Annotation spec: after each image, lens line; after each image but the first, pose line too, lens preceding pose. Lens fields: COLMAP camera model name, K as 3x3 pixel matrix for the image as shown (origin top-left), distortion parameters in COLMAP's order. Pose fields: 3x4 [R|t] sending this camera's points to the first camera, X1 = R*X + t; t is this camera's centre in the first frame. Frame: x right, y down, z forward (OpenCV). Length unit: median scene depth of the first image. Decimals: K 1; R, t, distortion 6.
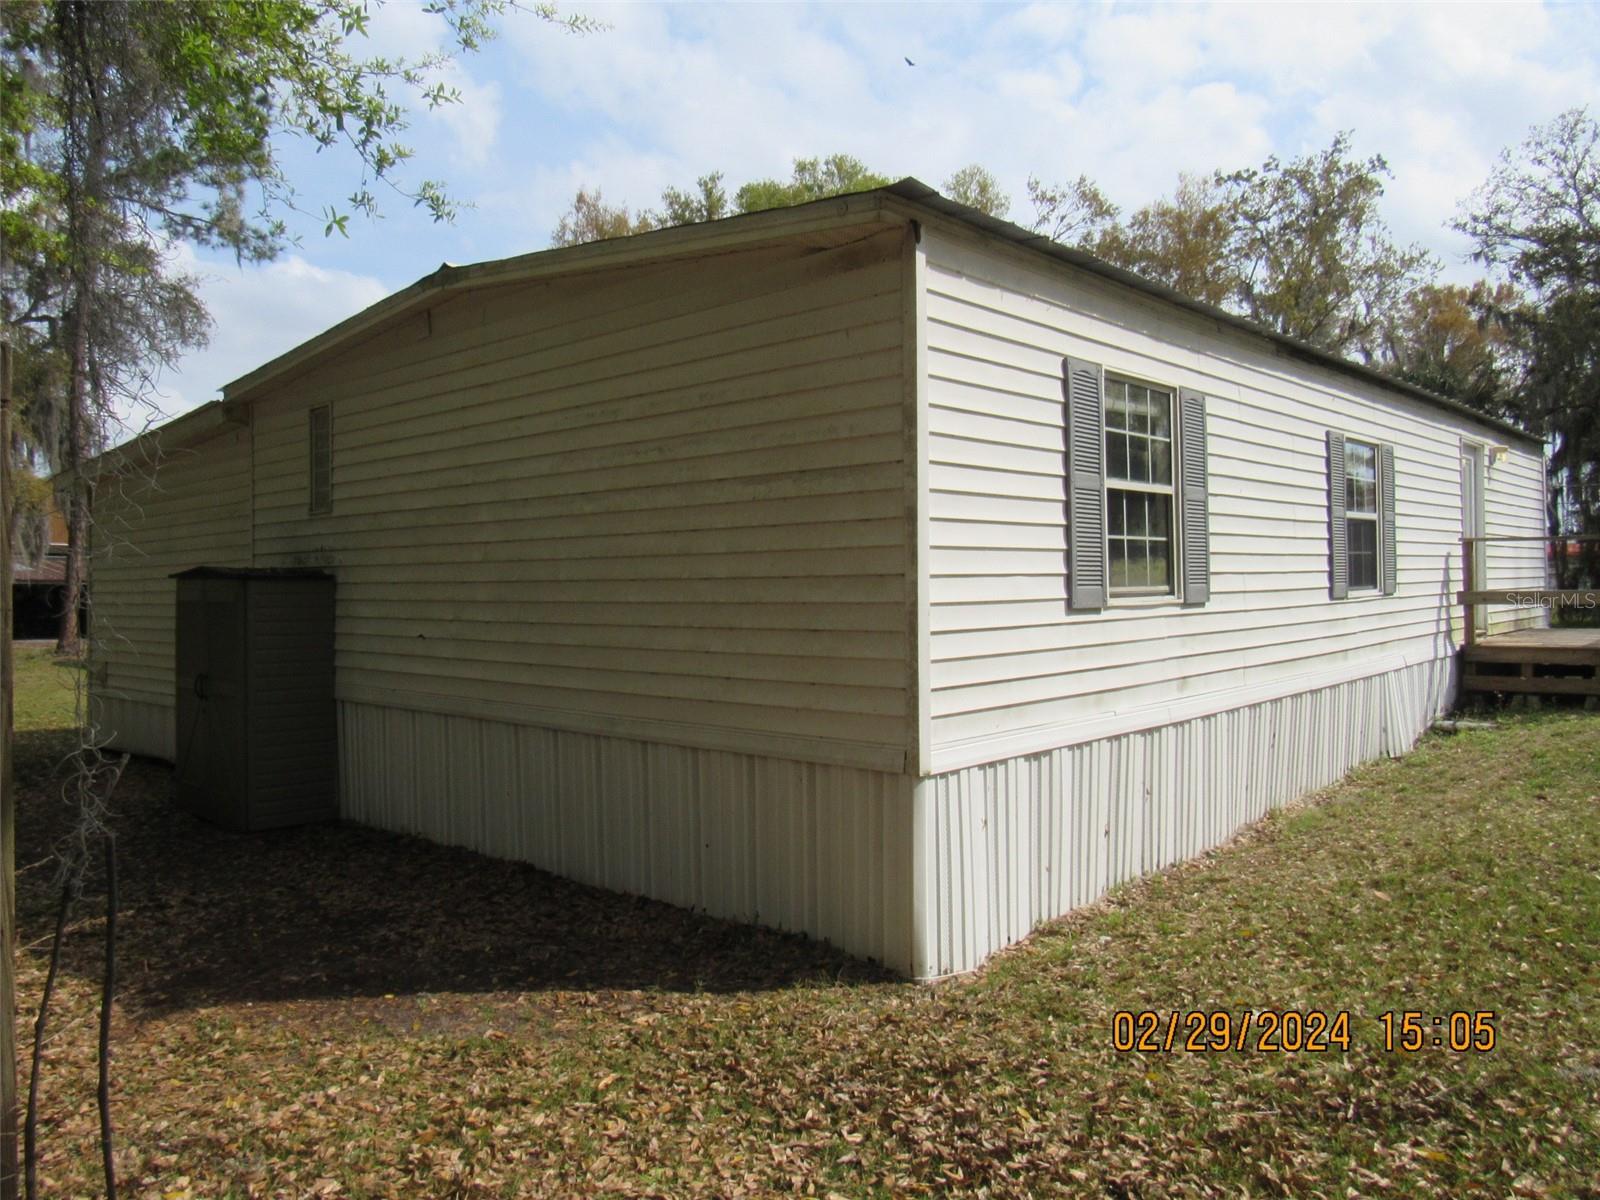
lens RADIAL K [[1150.9, 0, 821.6], [0, 1150.9, 556.7], [0, 0, 1]] dist [-0.005012, 0.000031]
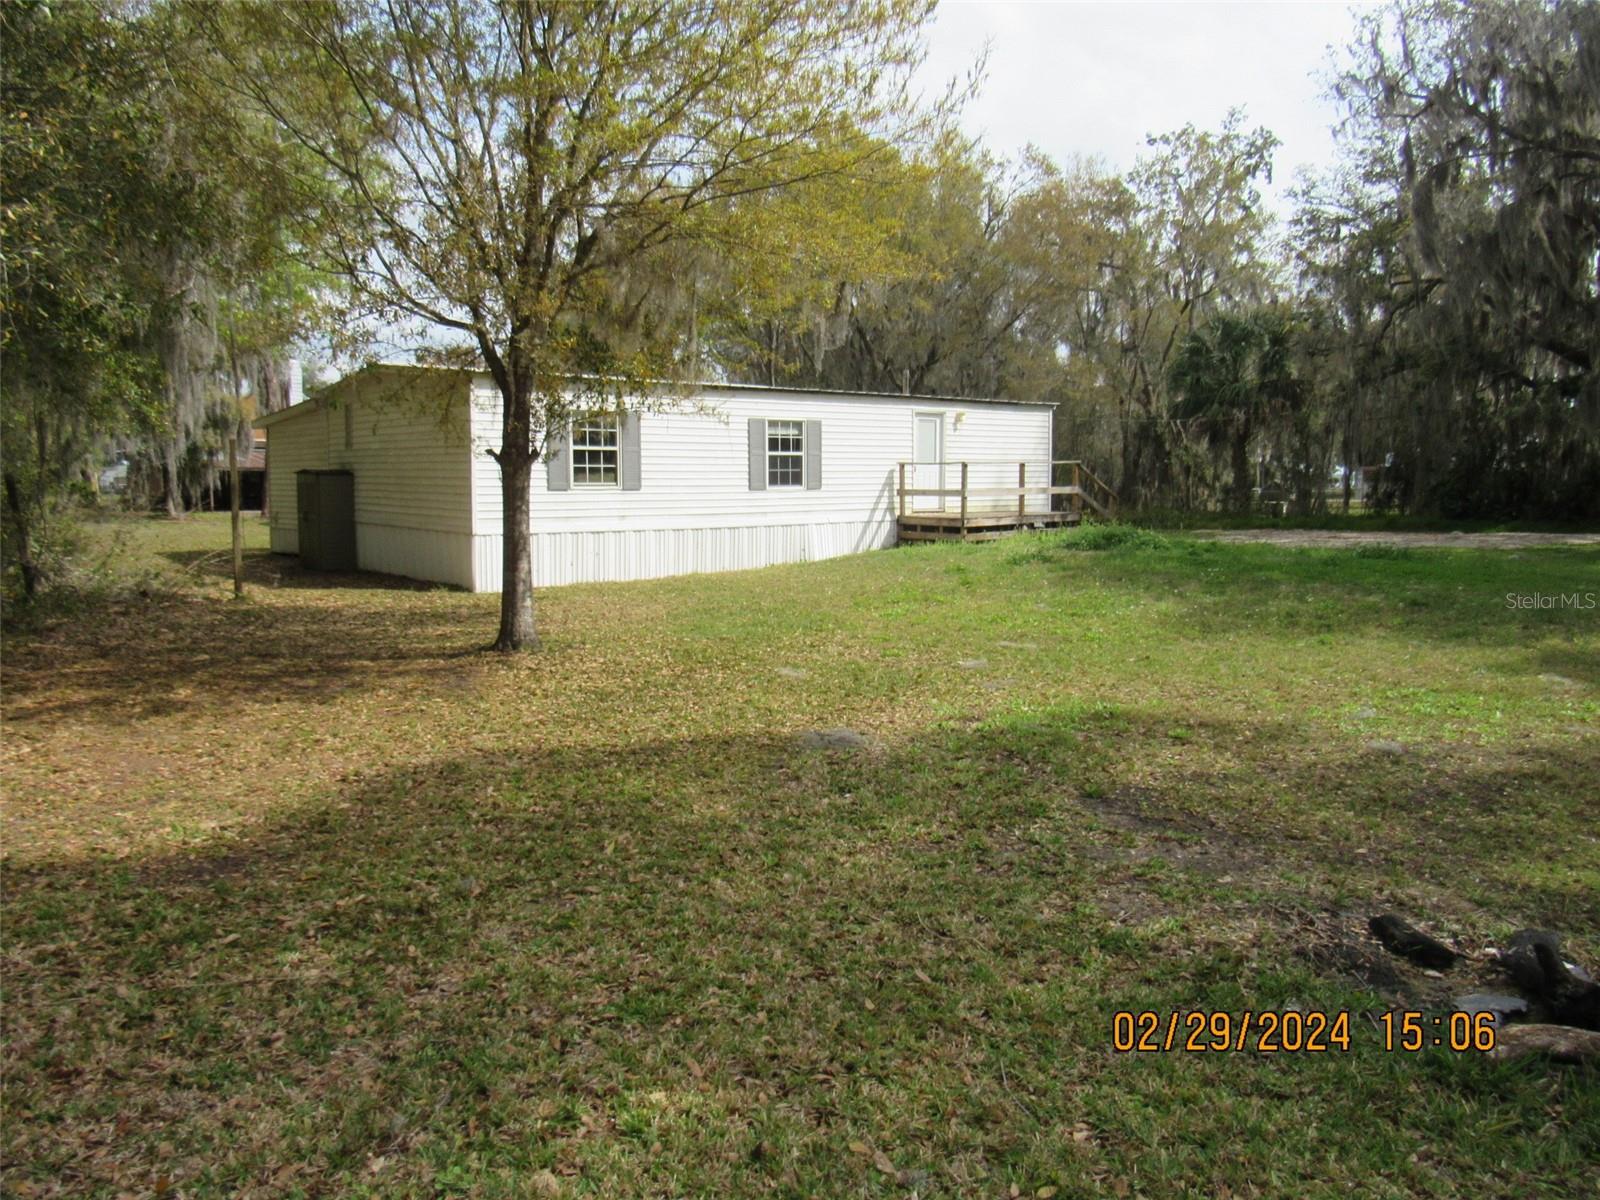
lens RADIAL K [[1147.8, 0, 803.8], [0, 1147.8, 593.5], [0, 0, 1]] dist [-0.009775, 0.005526]
pose [[0.987844, 0.032520, -0.152008, 0.964779], [-0.013182, 0.991874, 0.126539, -0.054541], [0.154888, -0.122997, 0.980246, -1.377266]]
